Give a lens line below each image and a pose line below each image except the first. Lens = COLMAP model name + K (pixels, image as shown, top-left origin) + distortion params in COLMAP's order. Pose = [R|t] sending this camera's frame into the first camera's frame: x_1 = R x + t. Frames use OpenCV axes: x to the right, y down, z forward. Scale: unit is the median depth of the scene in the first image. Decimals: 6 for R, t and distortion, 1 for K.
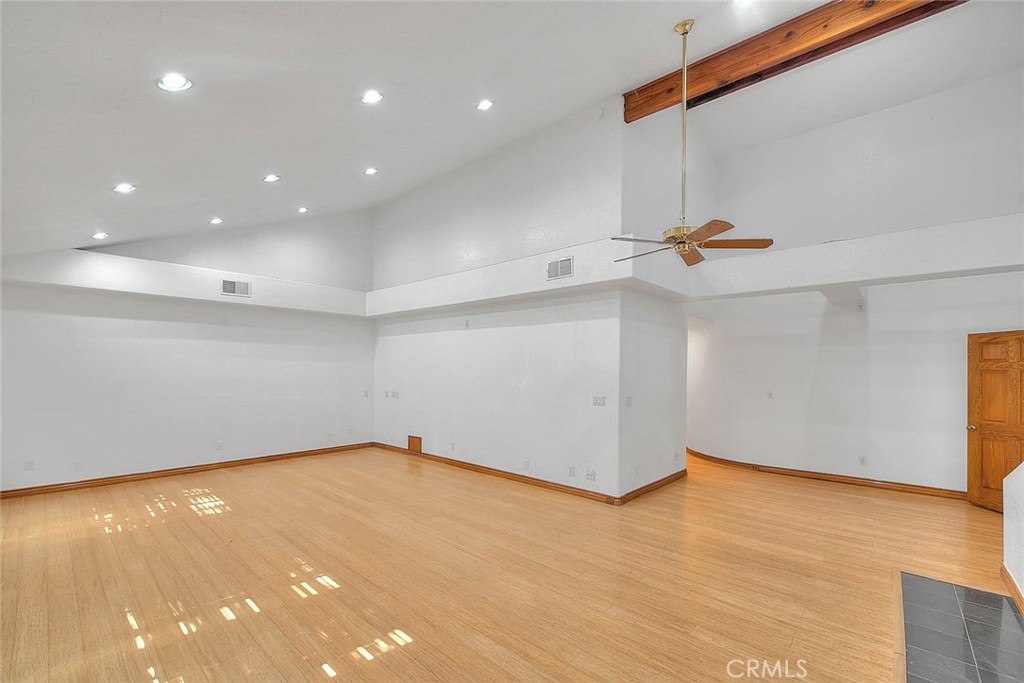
lens RADIAL K [[419.7, 0, 534.7], [0, 419.7, 368.3], [0, 0, 1]] dist [-0.000036, -0.001315]
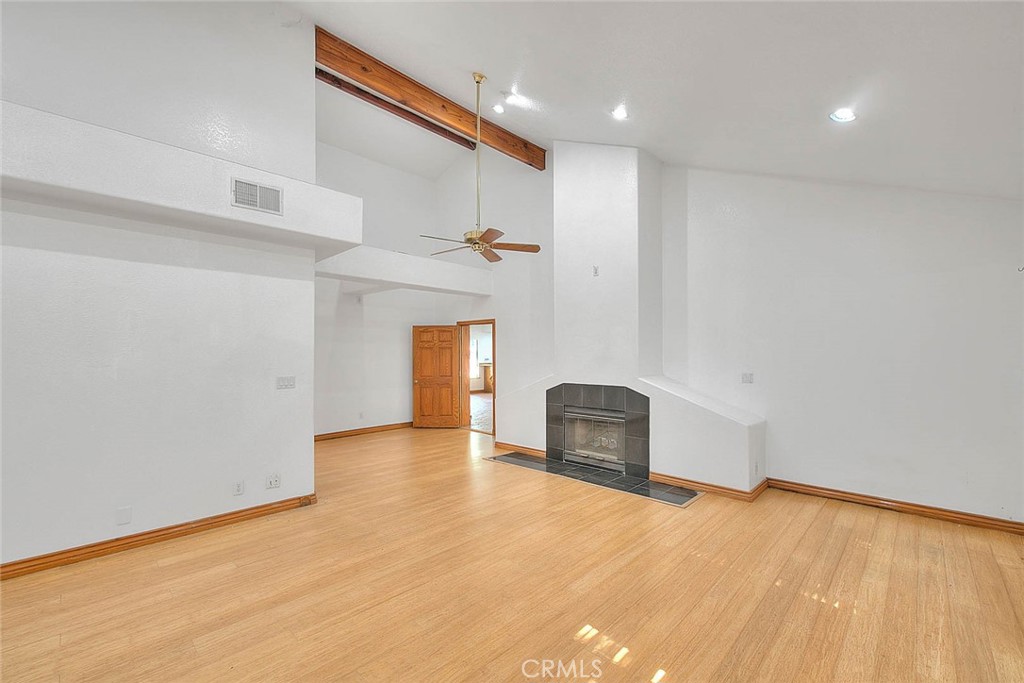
lens RADIAL K [[419.7, 0, 497.0], [0, 419.7, 348.2], [0, 0, 1]] dist [-0.000036, -0.001315]
pose [[0.082279, 0.006449, 0.996588, -0.663242], [0.000763, 0.999978, -0.006534, 0.021433], [-0.996609, 0.001298, 0.082272, 0.601805]]
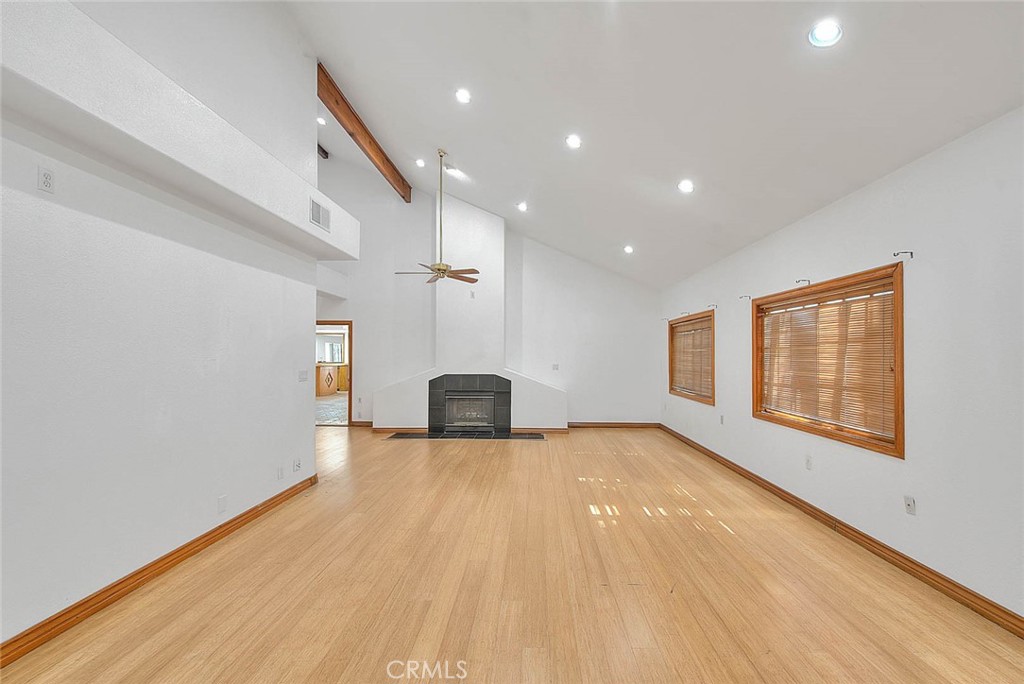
lens RADIAL K [[419.7, 0, 518.3], [0, 419.7, 348.7], [0, 0, 1]] dist [-0.000036, -0.001315]
pose [[-0.615132, 0.004546, 0.788411, -0.903446], [-0.006471, 0.999921, -0.010814, 0.030865], [-0.788397, -0.011753, -0.615054, 1.316519]]
